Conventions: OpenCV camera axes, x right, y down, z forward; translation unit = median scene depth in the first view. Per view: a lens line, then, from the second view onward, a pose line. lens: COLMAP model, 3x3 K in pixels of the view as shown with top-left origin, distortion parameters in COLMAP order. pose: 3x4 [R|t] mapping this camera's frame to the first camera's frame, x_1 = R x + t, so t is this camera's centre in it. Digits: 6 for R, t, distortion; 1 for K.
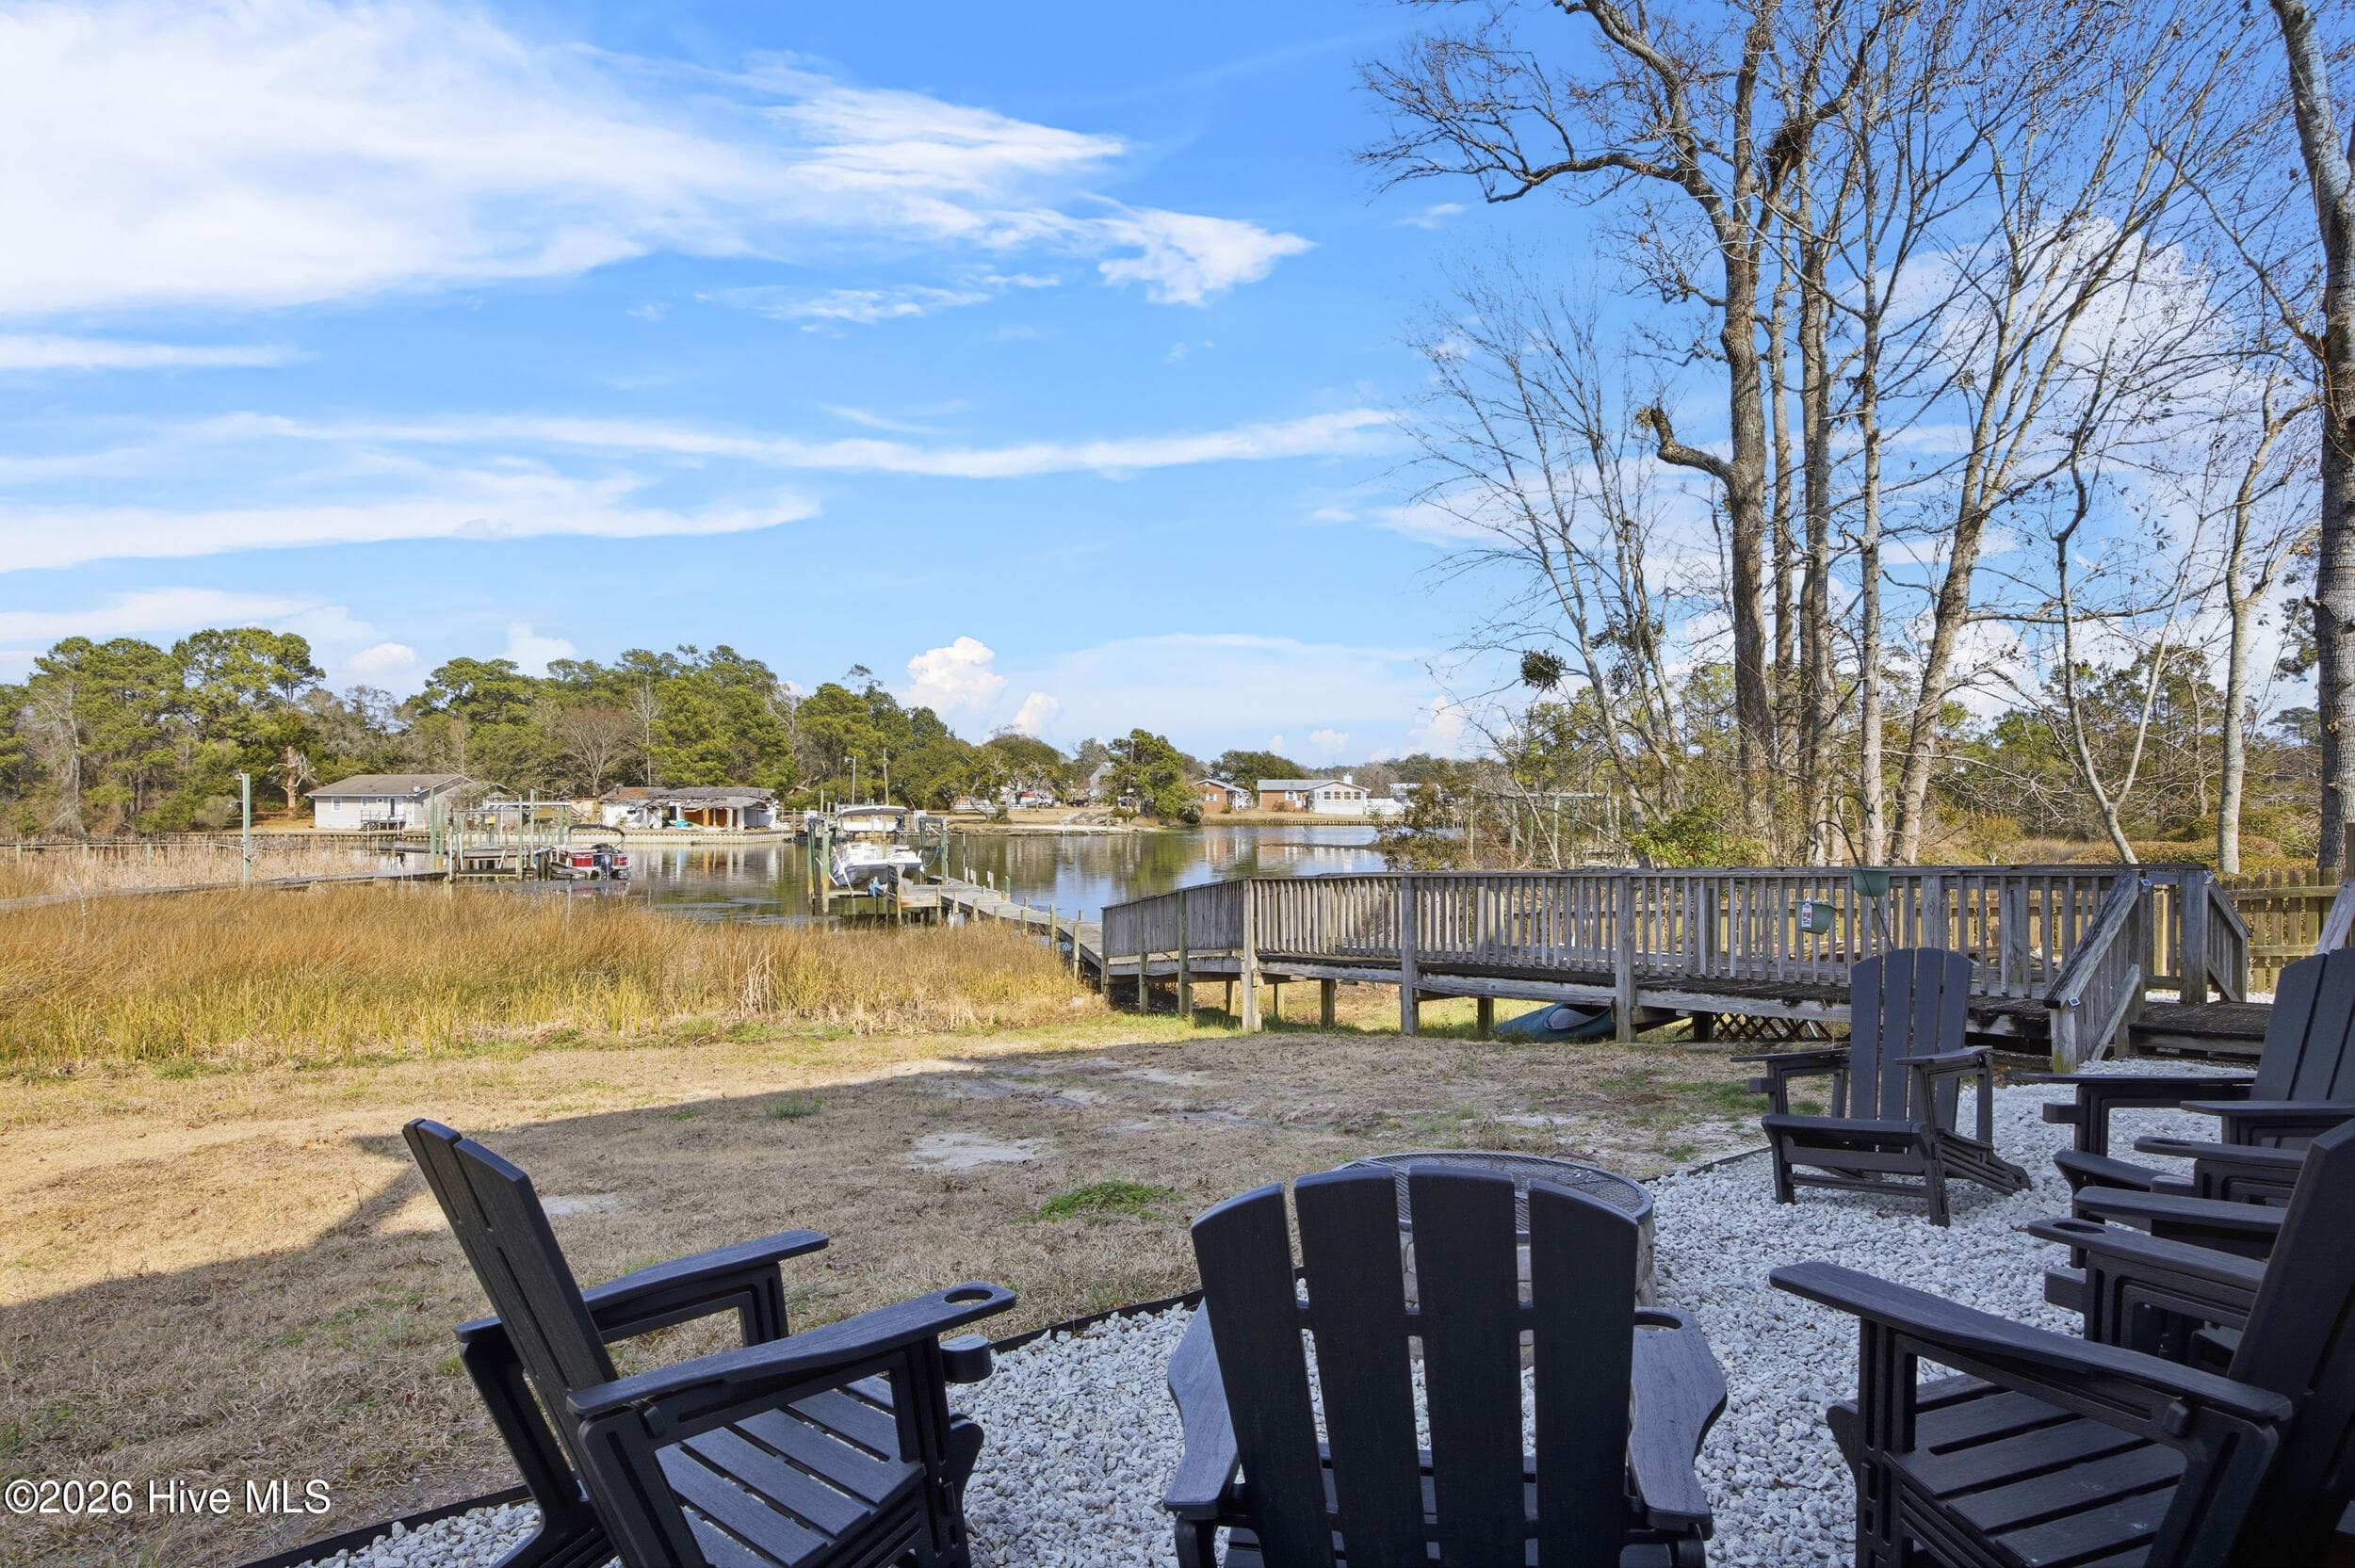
lens RADIAL K [[1344.9, 0, 1153.3], [0, 1344.9, 784.2], [0, 0, 1]] dist [-0.002706, 0.003483]
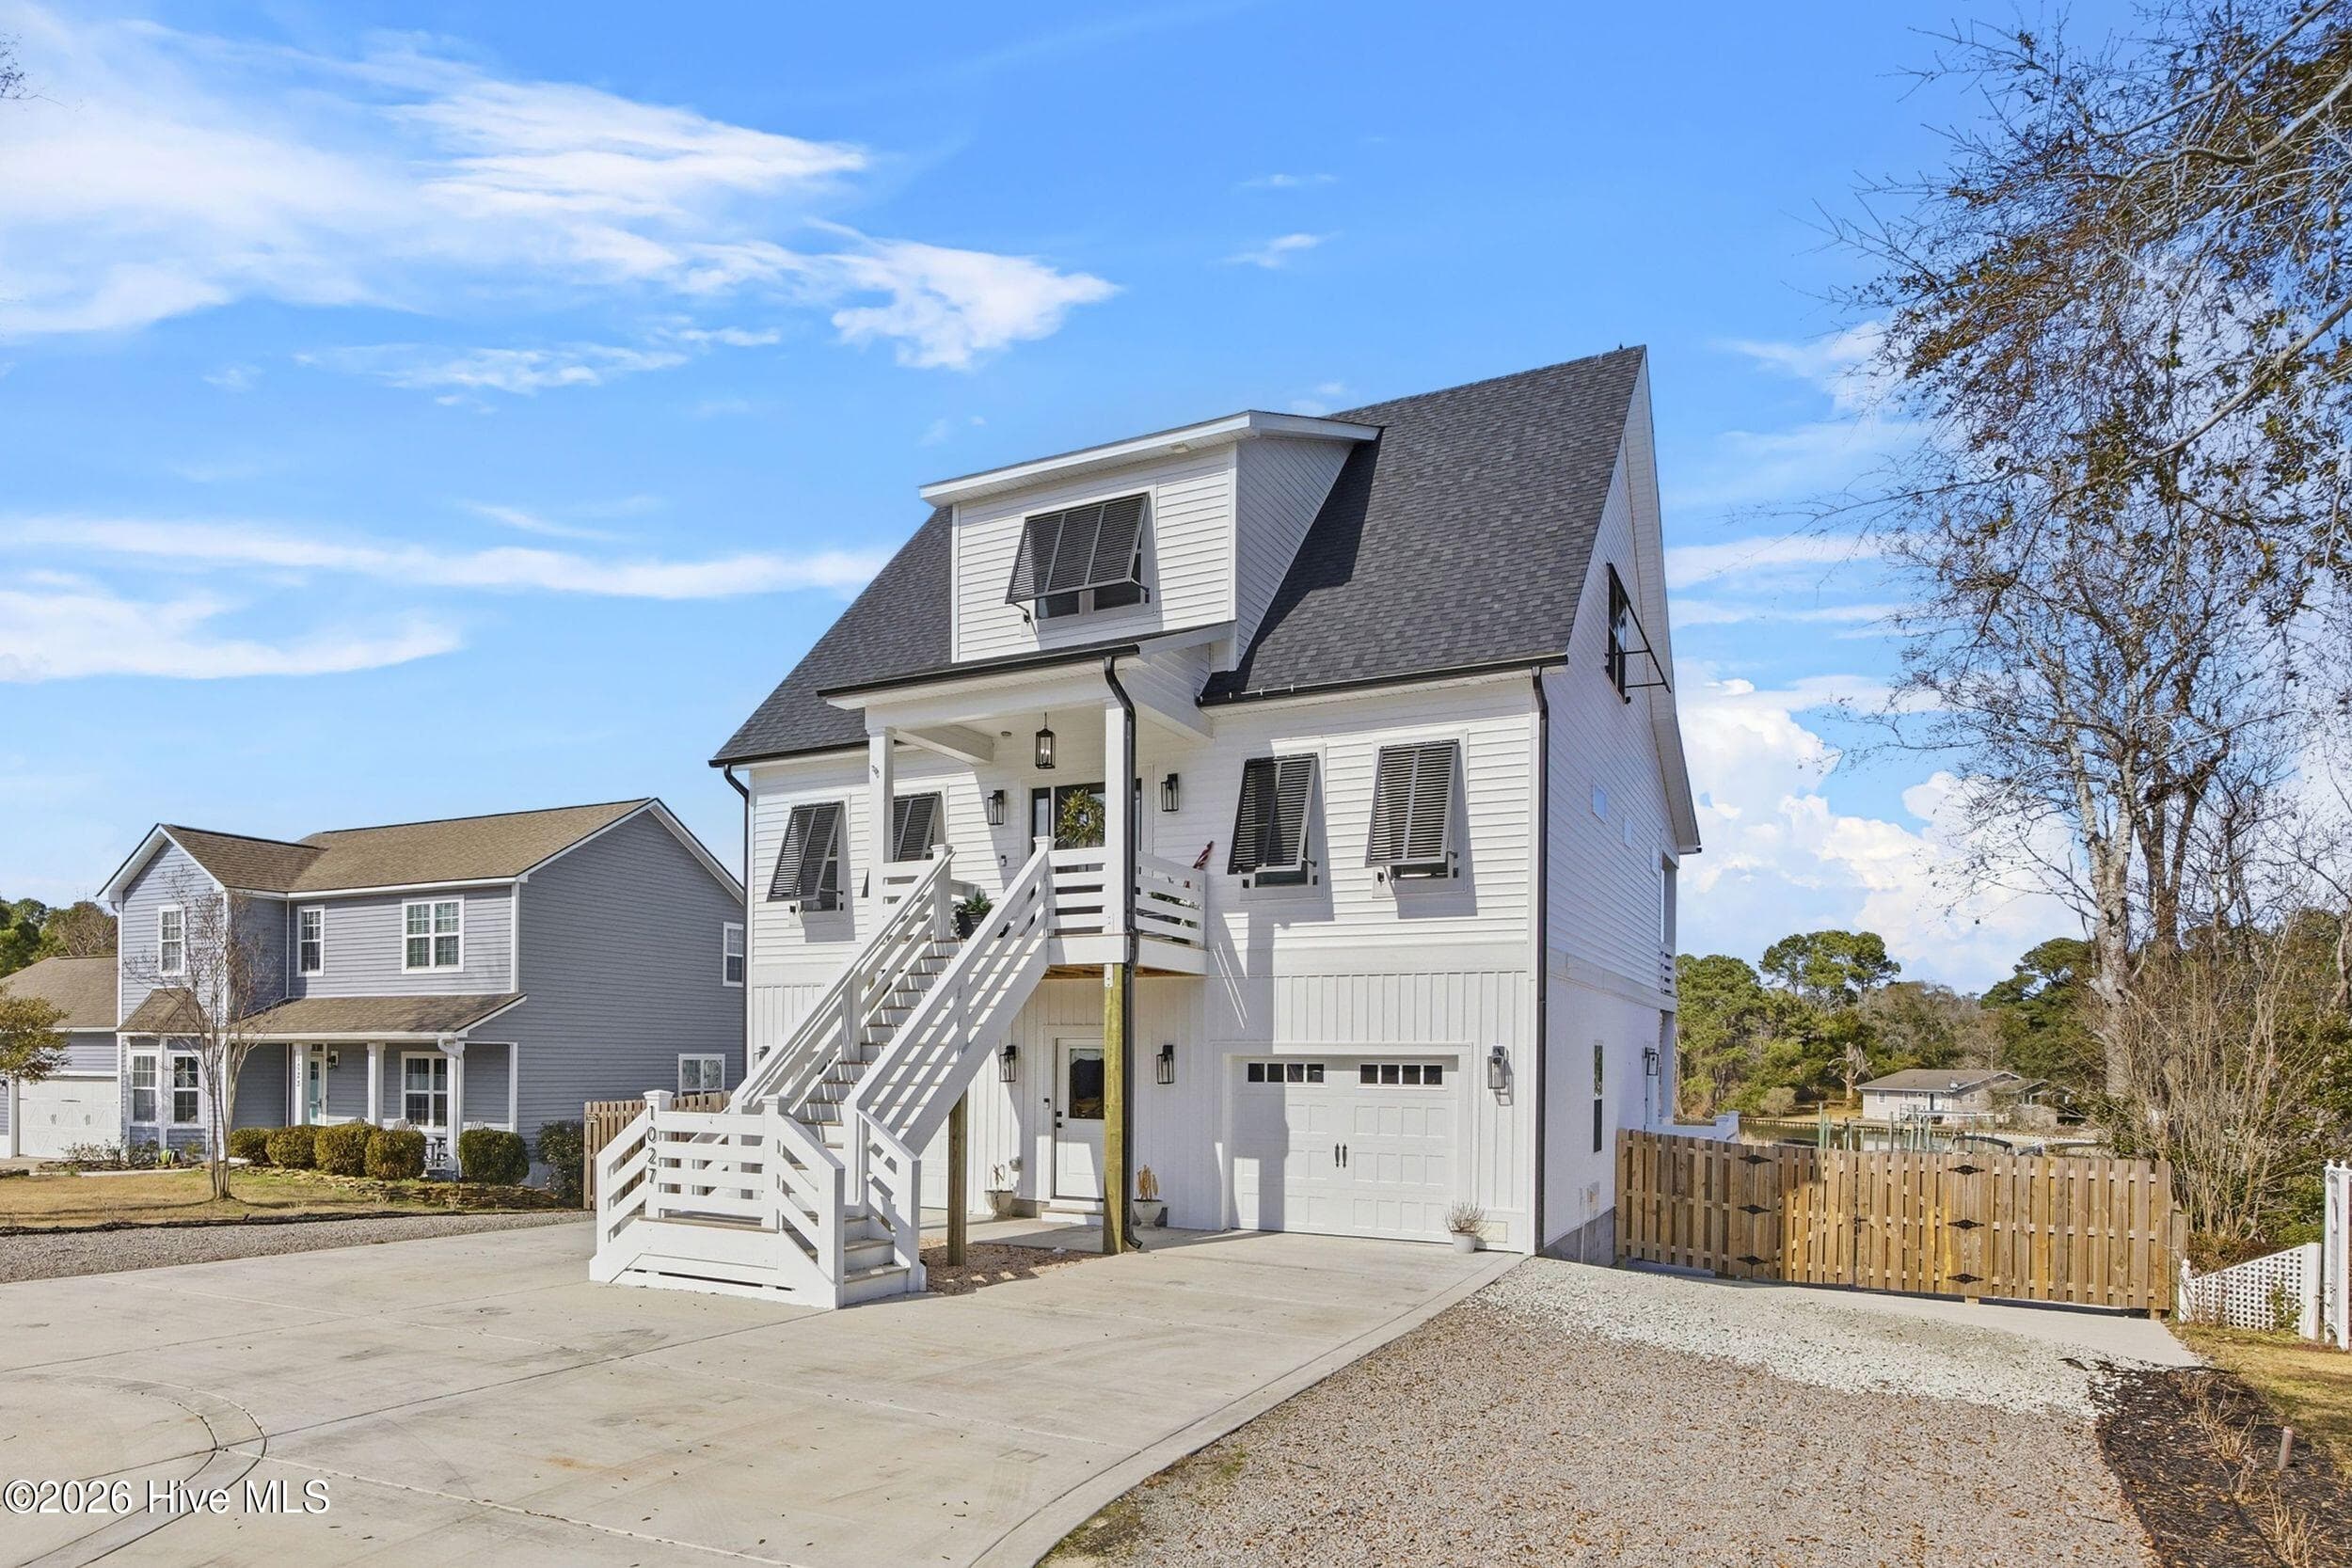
lens RADIAL K [[1502.8, 0, 915.5], [0, 1502.8, 1073.8], [0, 0, 1]] dist [-0.038348, 0.013231]
pose [[0.358280, 0.016124, -0.933475, 0.211896], [-0.001428, 0.999859, 0.016723, -0.021350], [0.933613, -0.004659, 0.358253, -0.141666]]
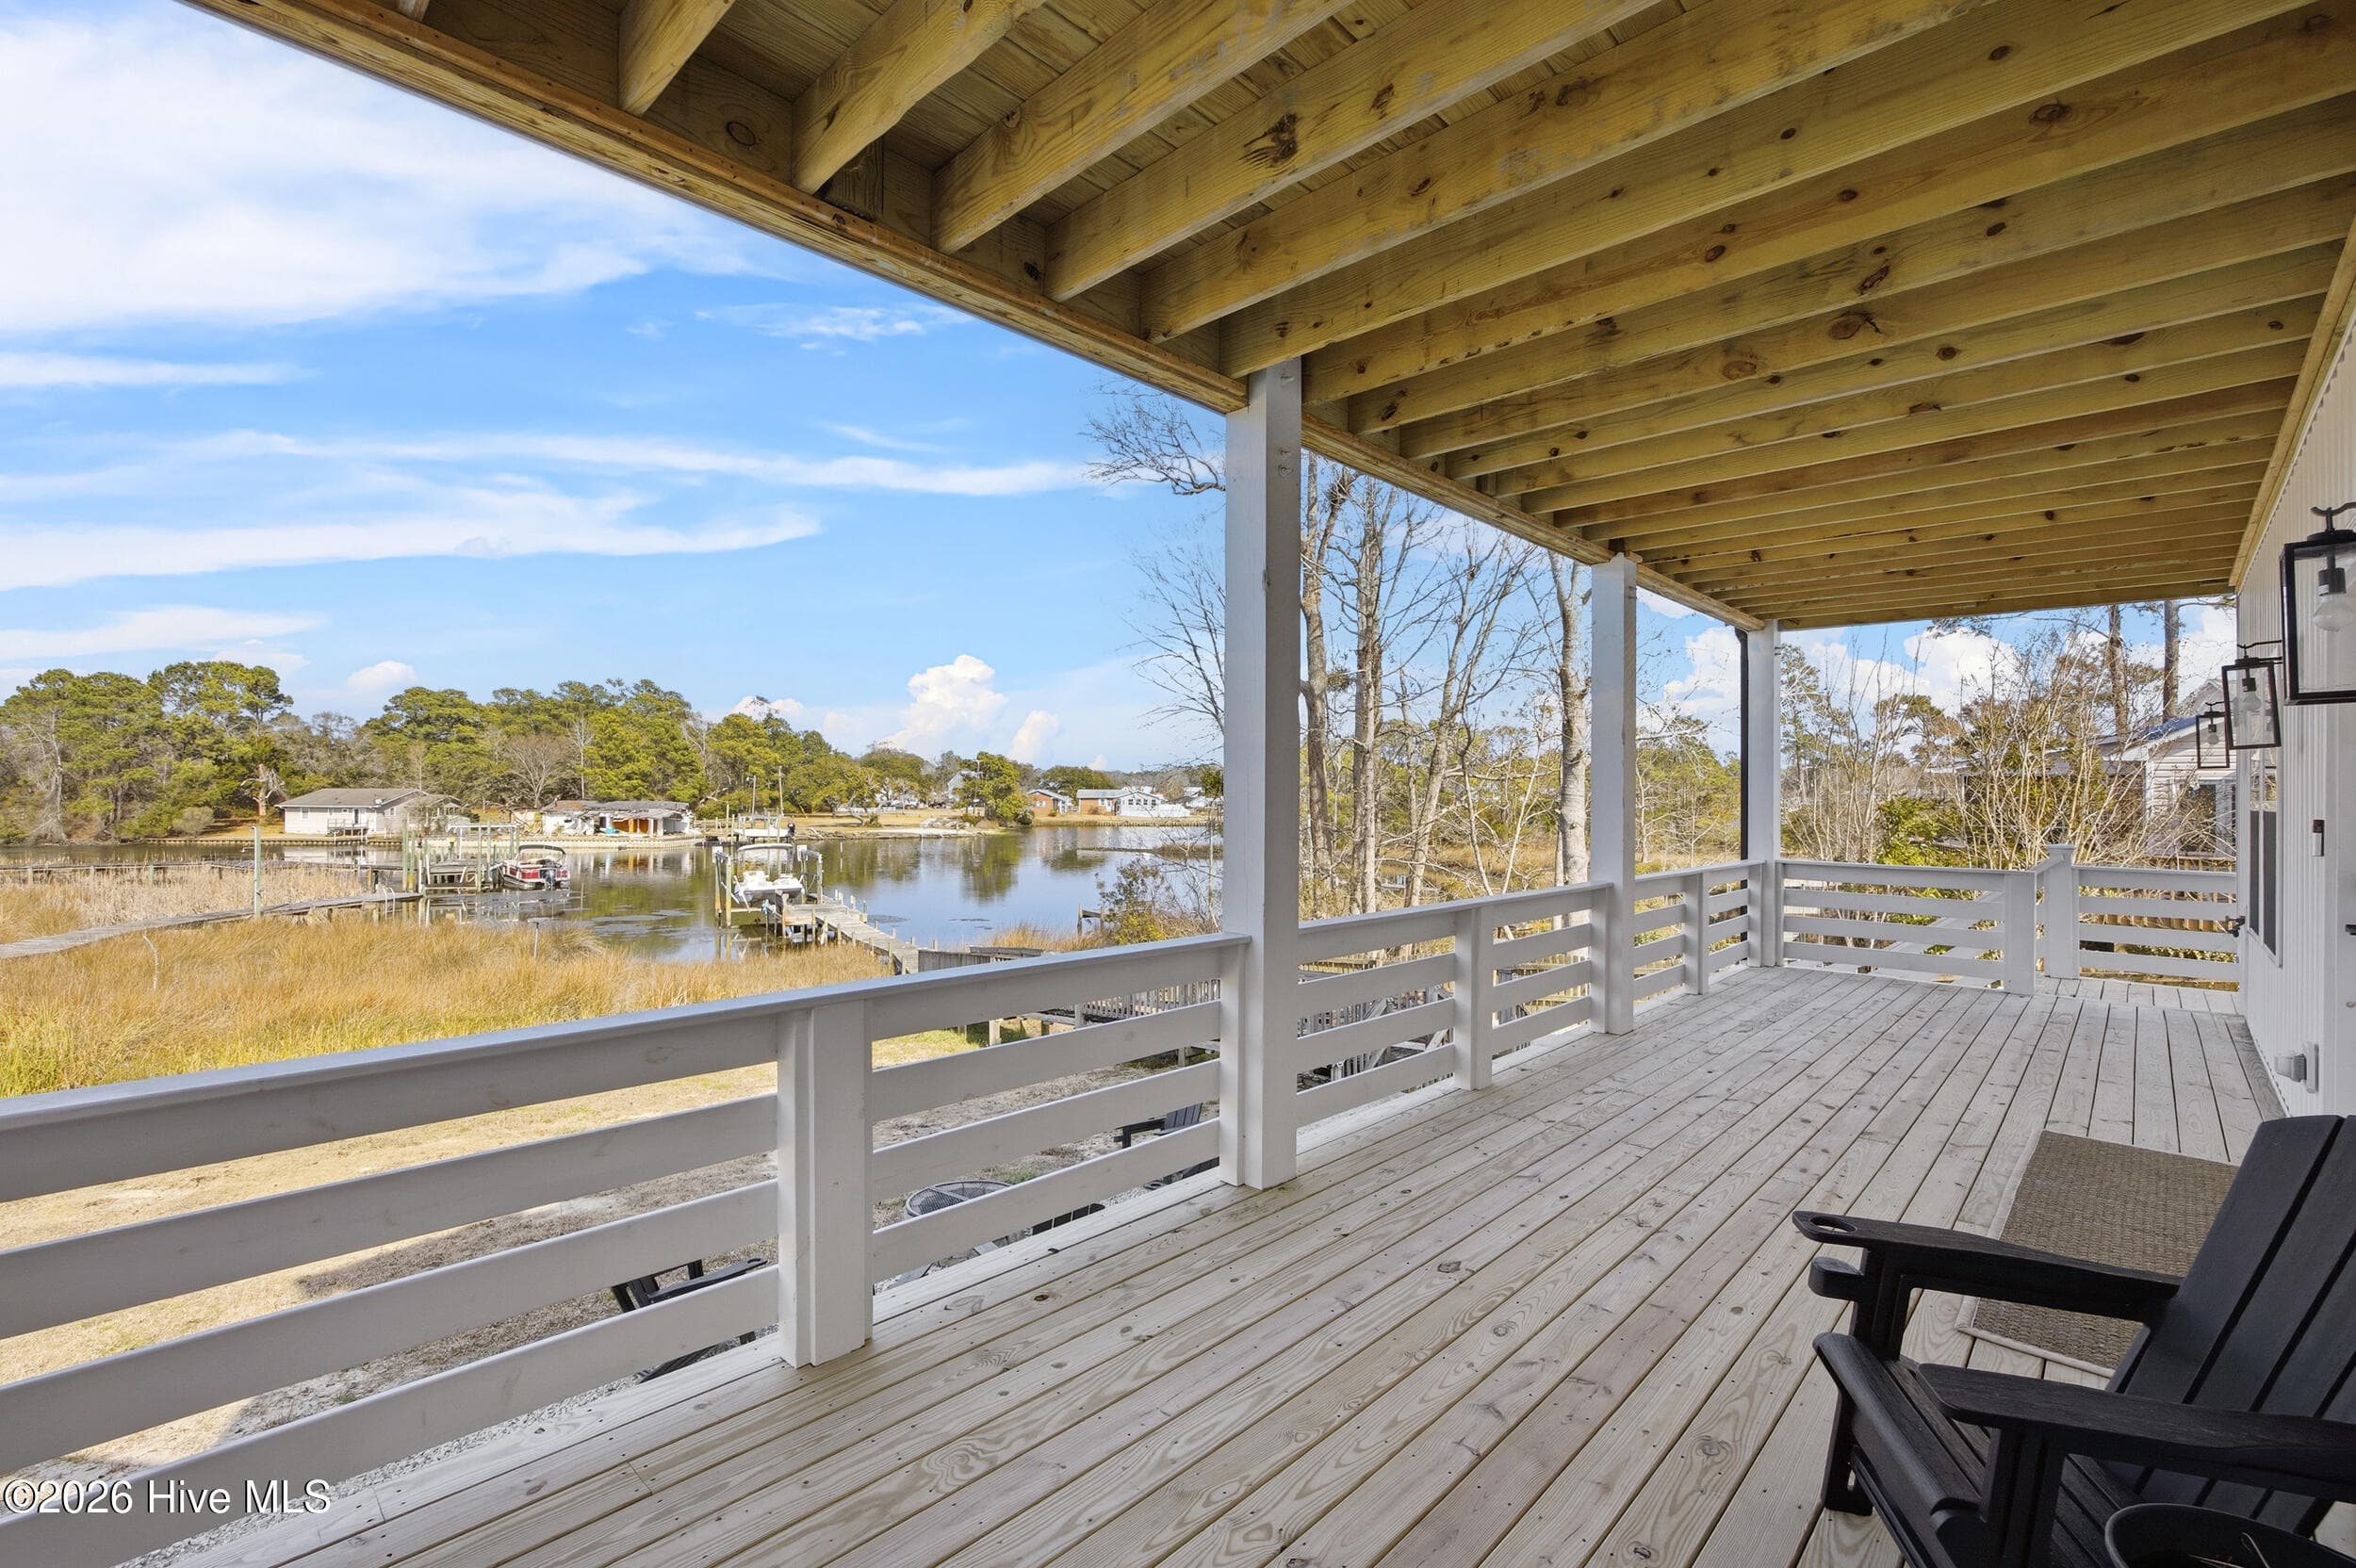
lens RADIAL K [[1062.7, 0, 1117.0], [0, 1062.7, 776.8], [0, 0, 1]] dist [0.026538, -0.000221]
pose [[0.994183, 0.006657, 0.107497, 0.008609], [-0.006026, 0.999963, -0.006189, -0.015409], [-0.107534, 0.005505, 0.994186, -0.032970]]
